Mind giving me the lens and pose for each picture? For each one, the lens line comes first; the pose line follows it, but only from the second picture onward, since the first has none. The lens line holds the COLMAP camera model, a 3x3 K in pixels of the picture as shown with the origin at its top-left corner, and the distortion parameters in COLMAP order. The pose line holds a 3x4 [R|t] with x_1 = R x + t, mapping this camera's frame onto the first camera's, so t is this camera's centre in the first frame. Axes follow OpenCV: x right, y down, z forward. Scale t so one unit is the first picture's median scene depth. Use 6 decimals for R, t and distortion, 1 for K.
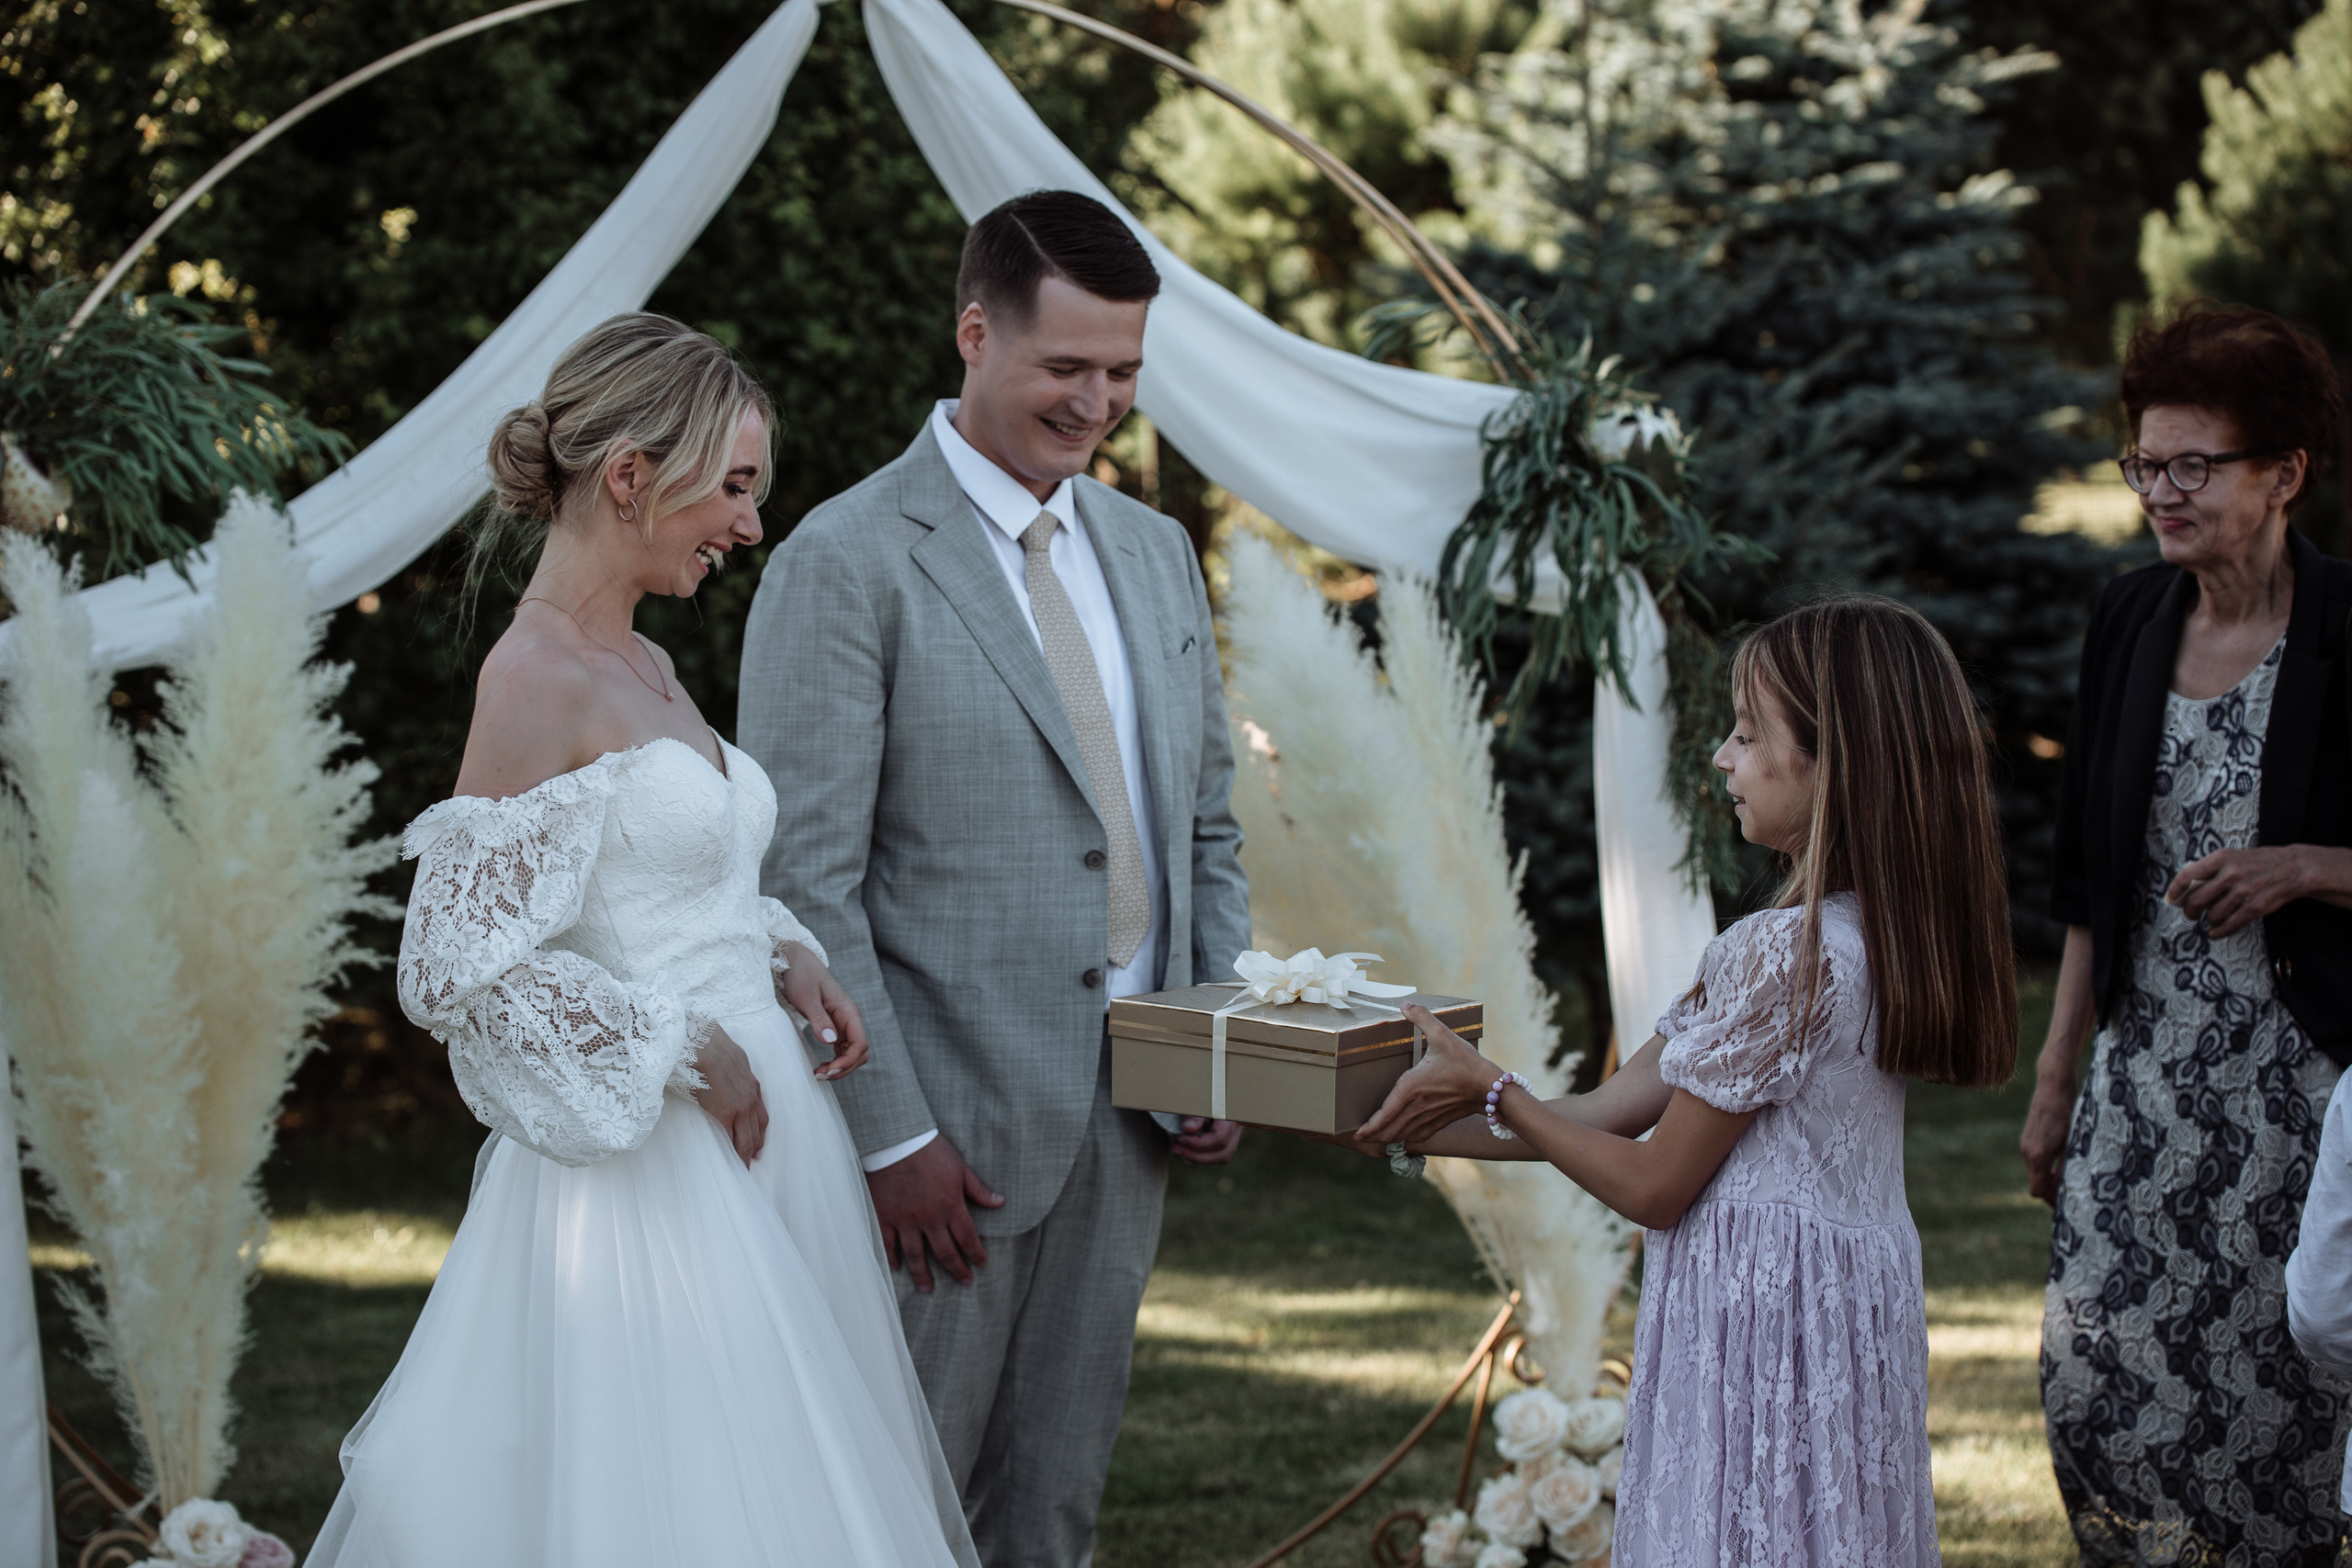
lens RADIAL K [[4745.4, 0, 1152.4], [0, 4745.4, 814.3], [0, 0, 1]] dist [-0.072257, -0.655396]
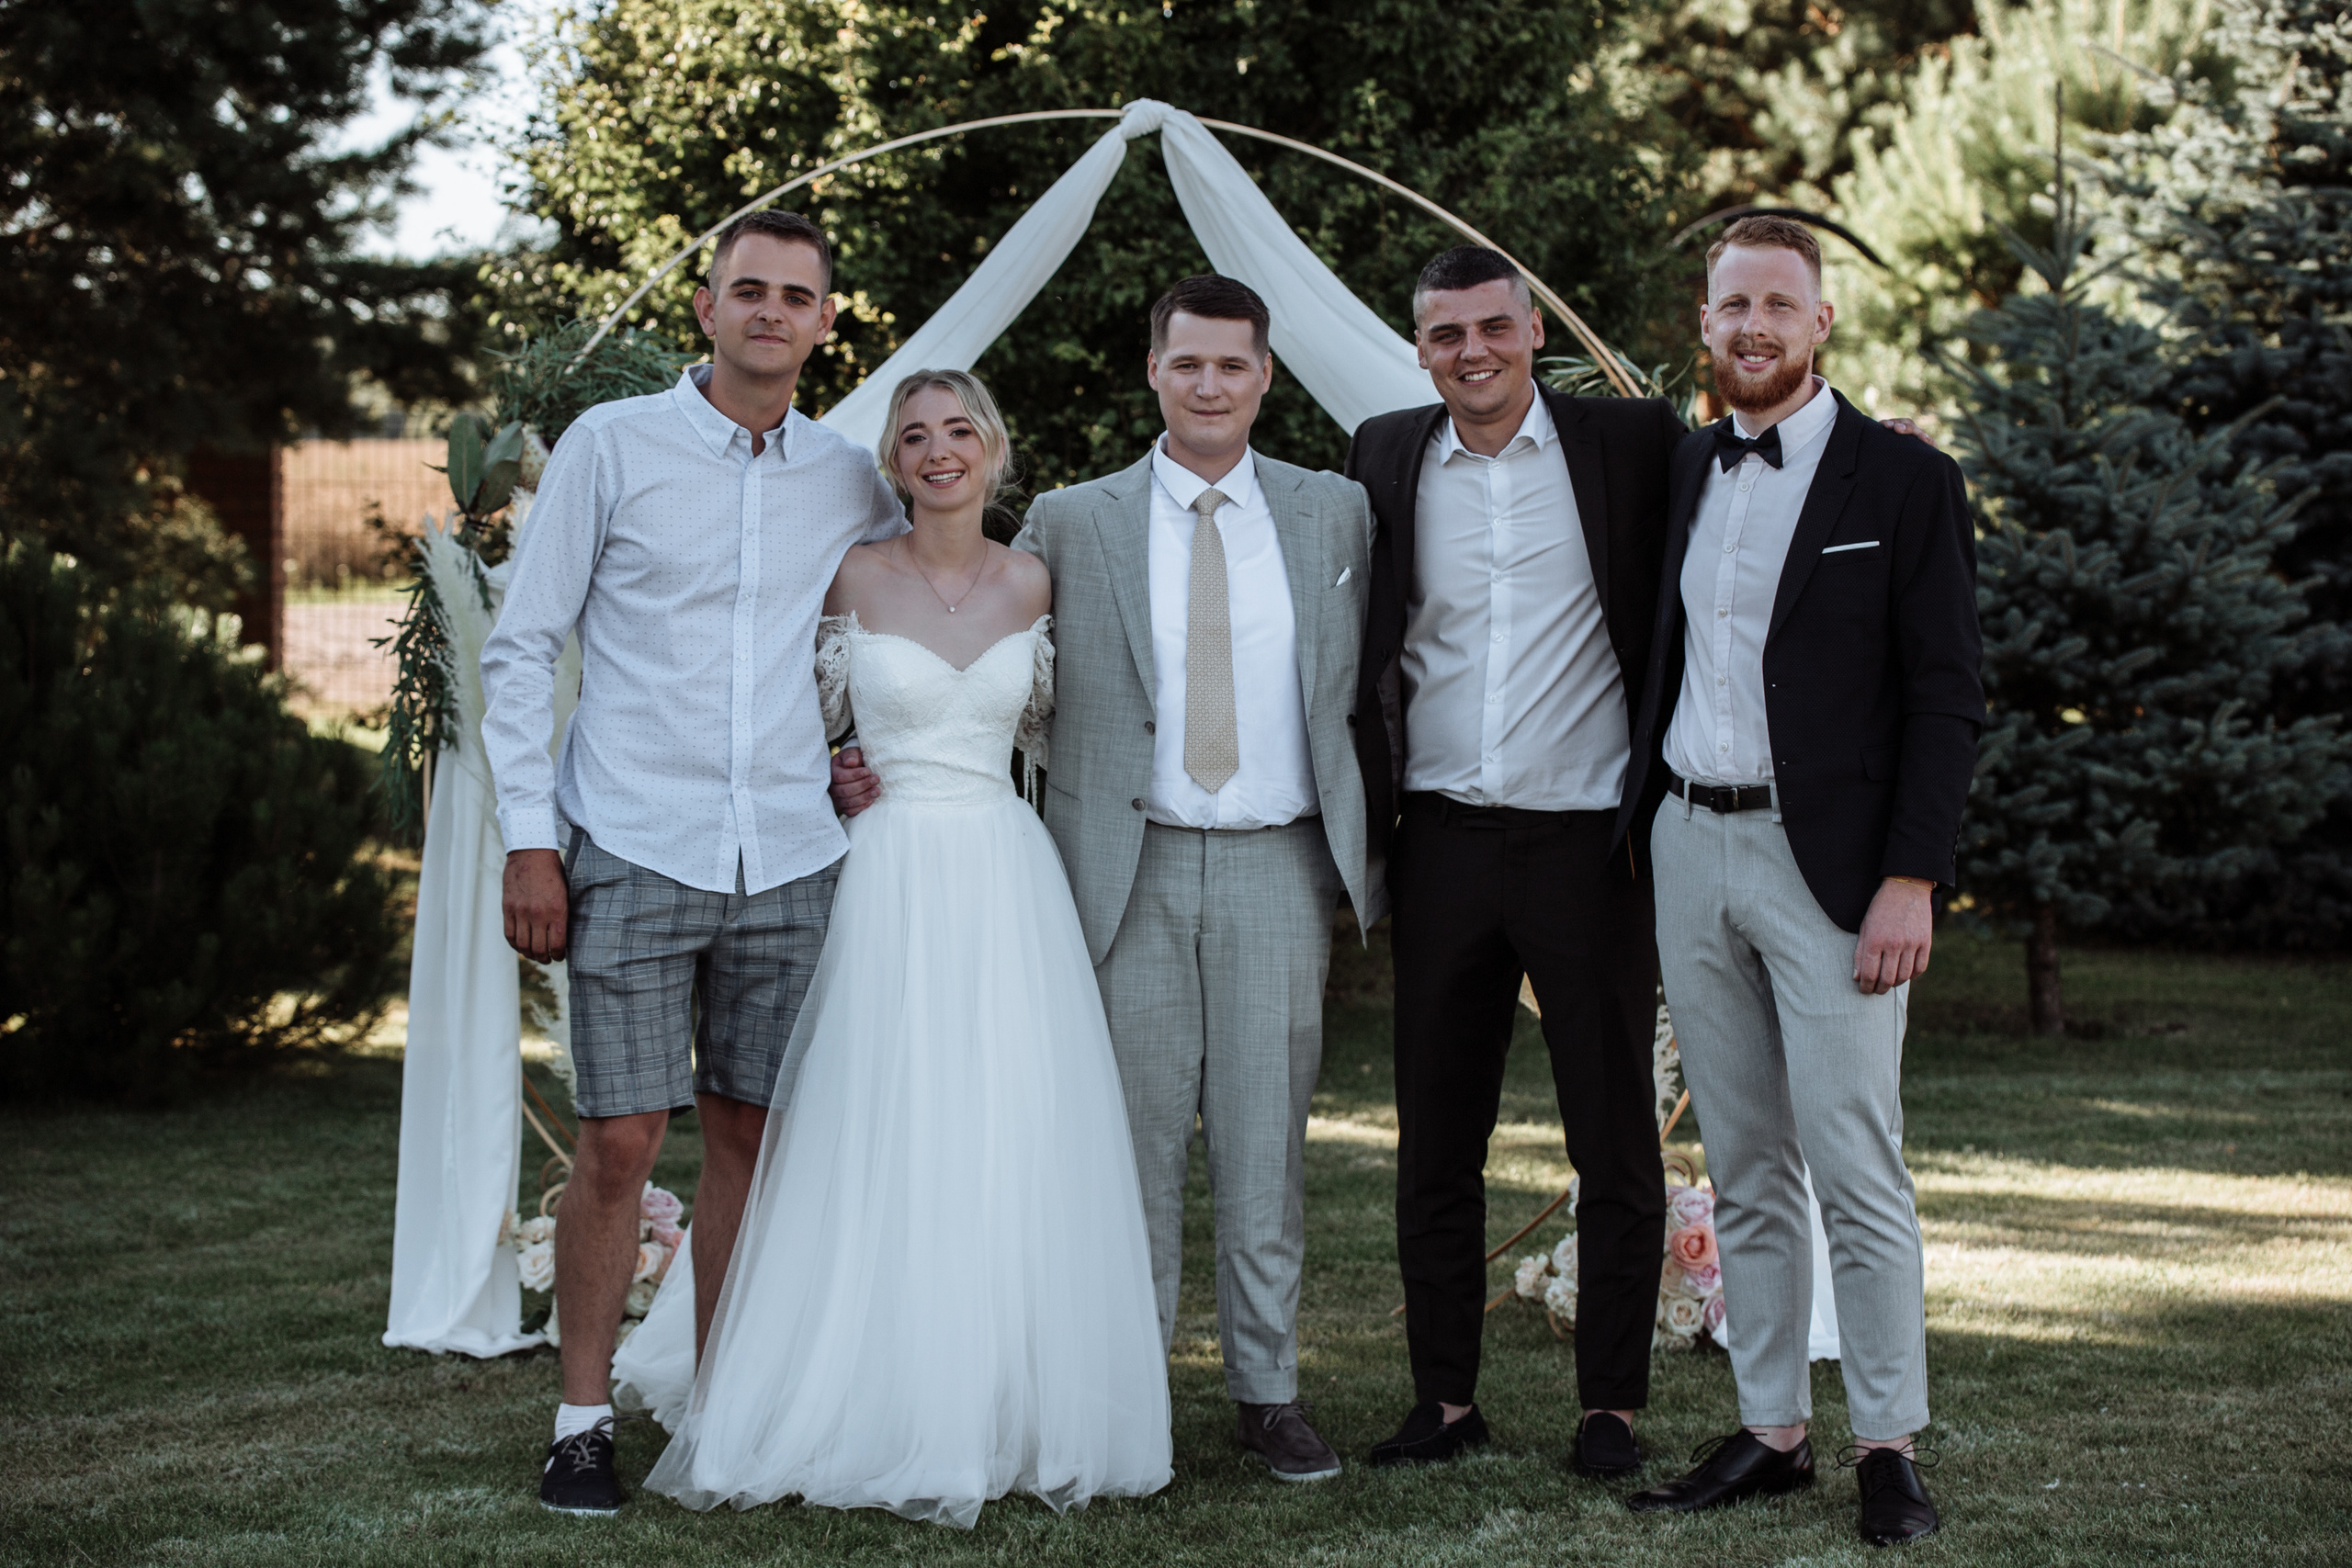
lens RADIAL K [[4780.3, 0, 1176.0], [0, 4780.3, 784.0], [0, 0, 1]] dist [-0.188193, 0.655289]
pose [[0.977192, 0.052231, -0.205833, 0.235404], [-0.053696, 0.998556, -0.001533, 0.019895], [0.205456, 0.012551, 0.978586, -0.361400]]
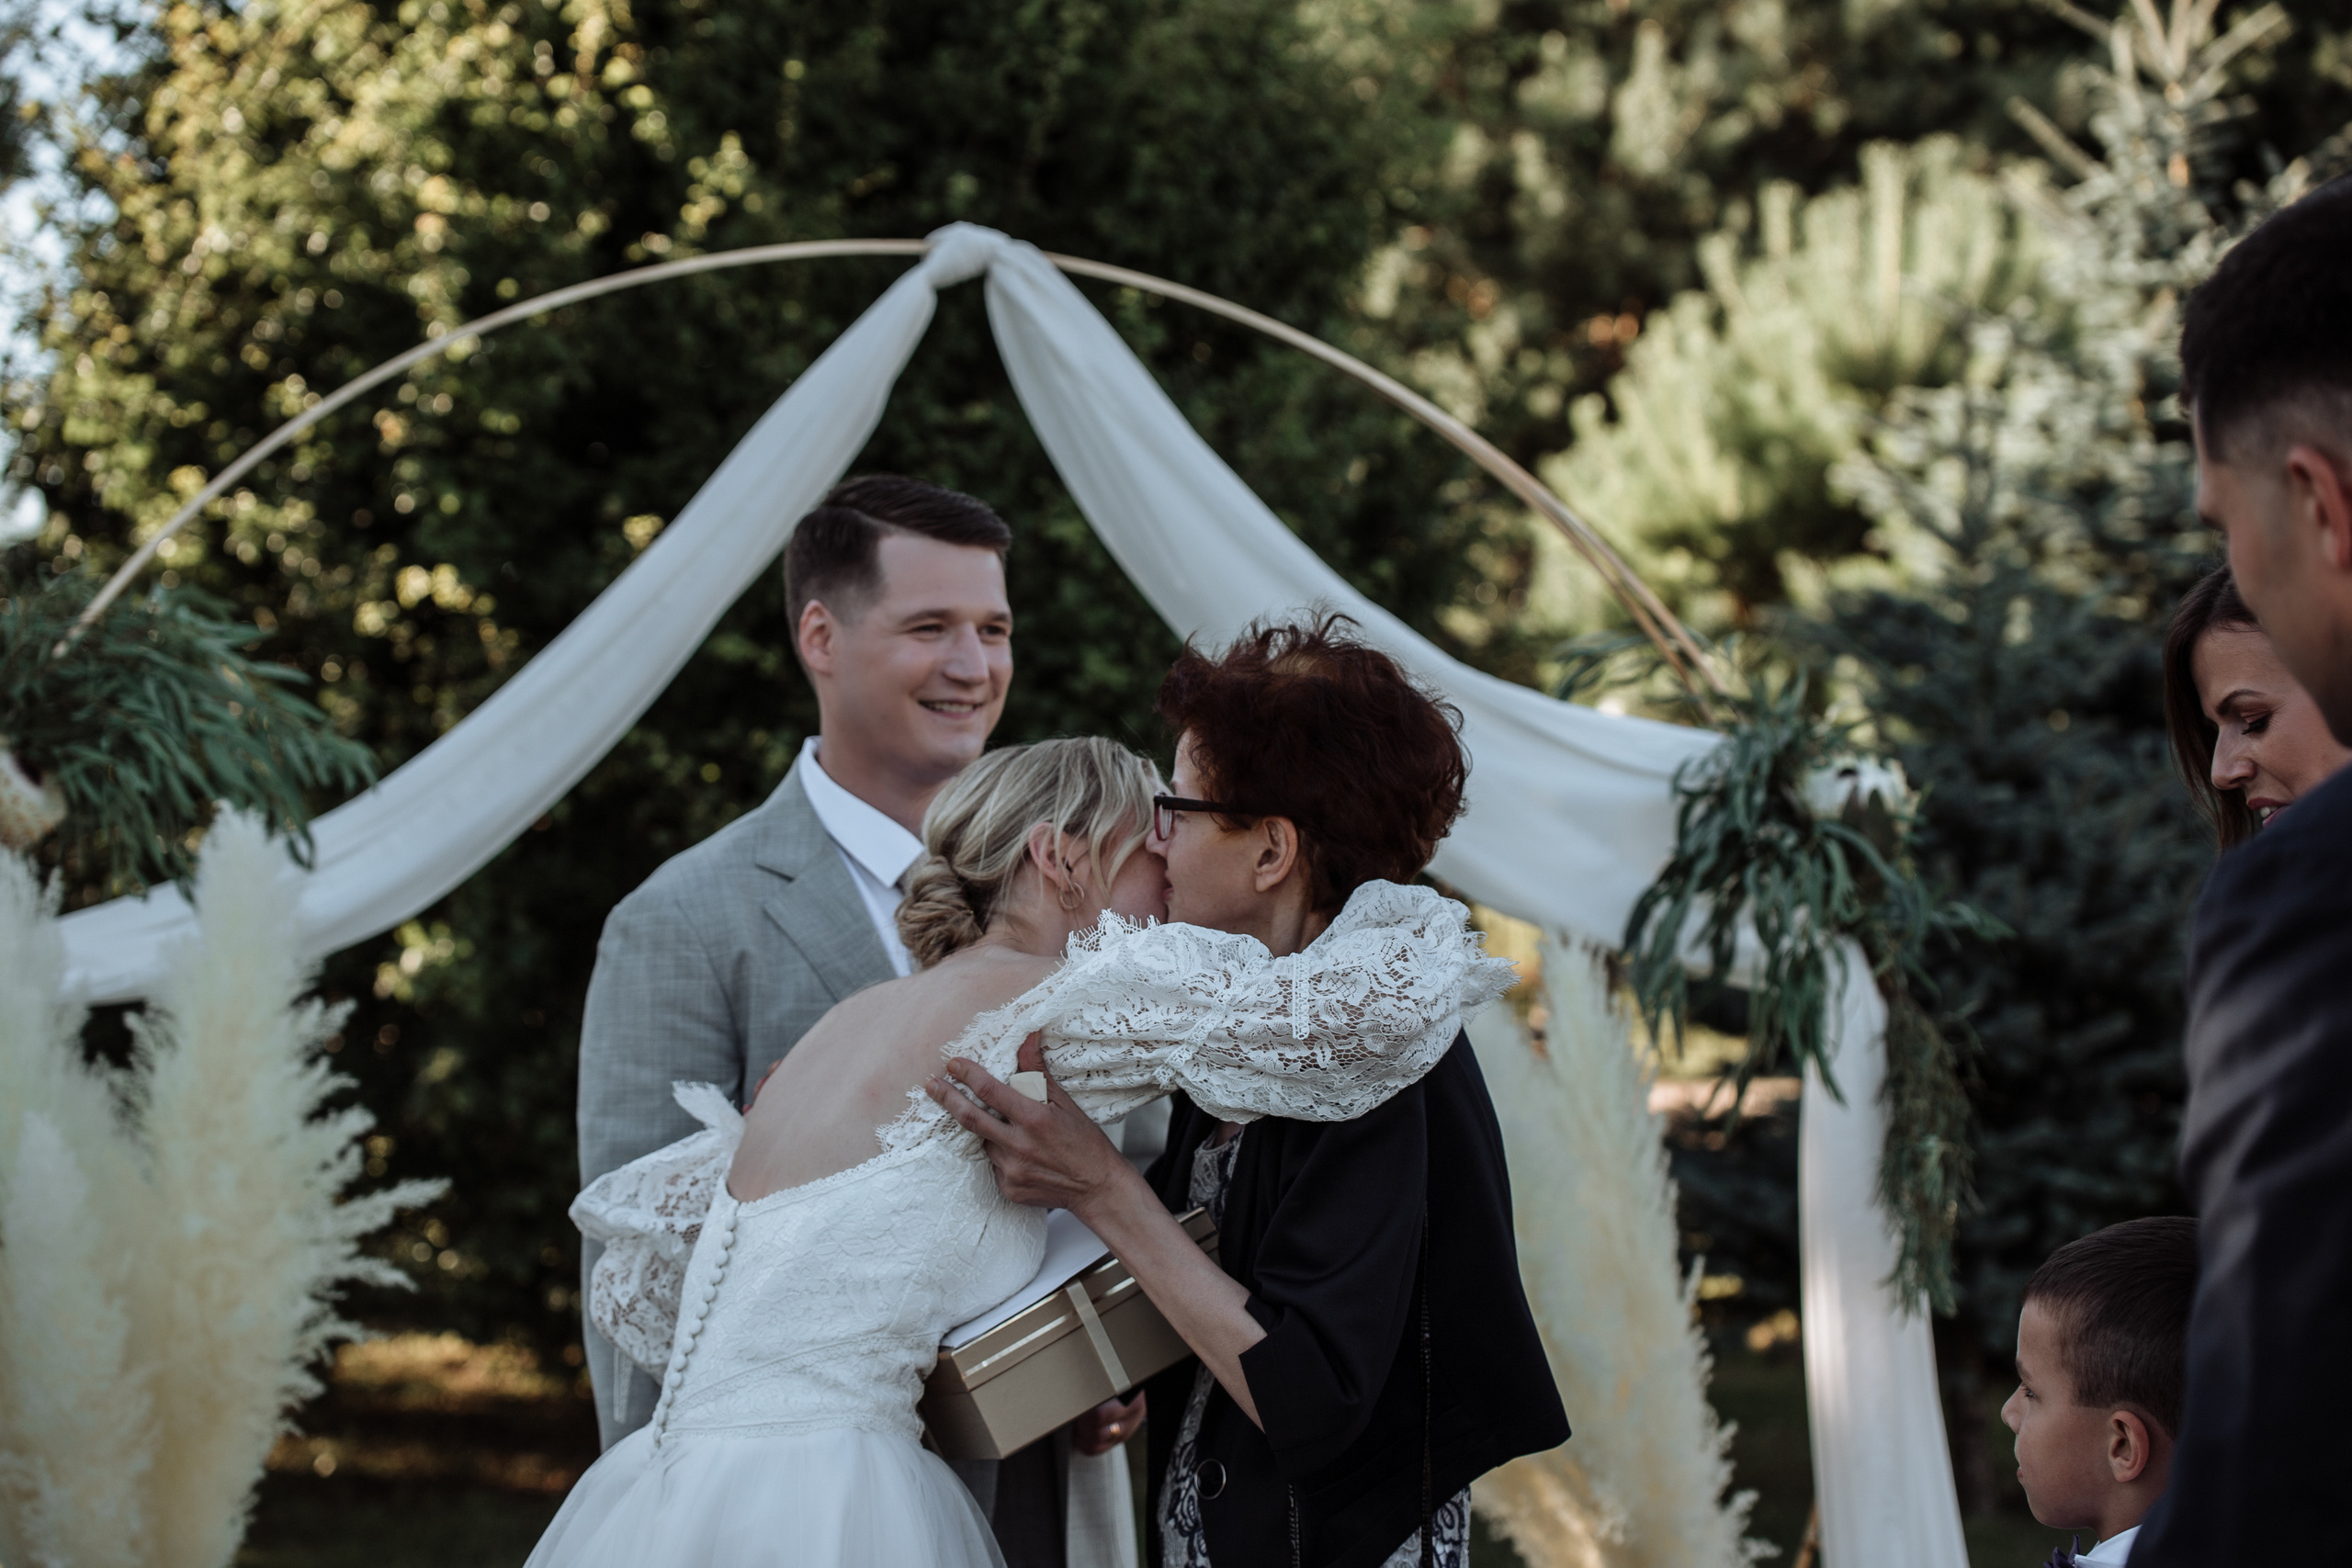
lens RADIAL K [[4848.6, 0, 1176.0], [0, 4848.6, 784.0], [0, 0, 1]] dist [-0.154711, -0.056816]
pose [[0.994050, 0.026506, -0.105648, 0.072319], [-0.034823, 0.996370, -0.077676, -0.006783], [0.103206, 0.080893, 0.991365, 0.095062]]
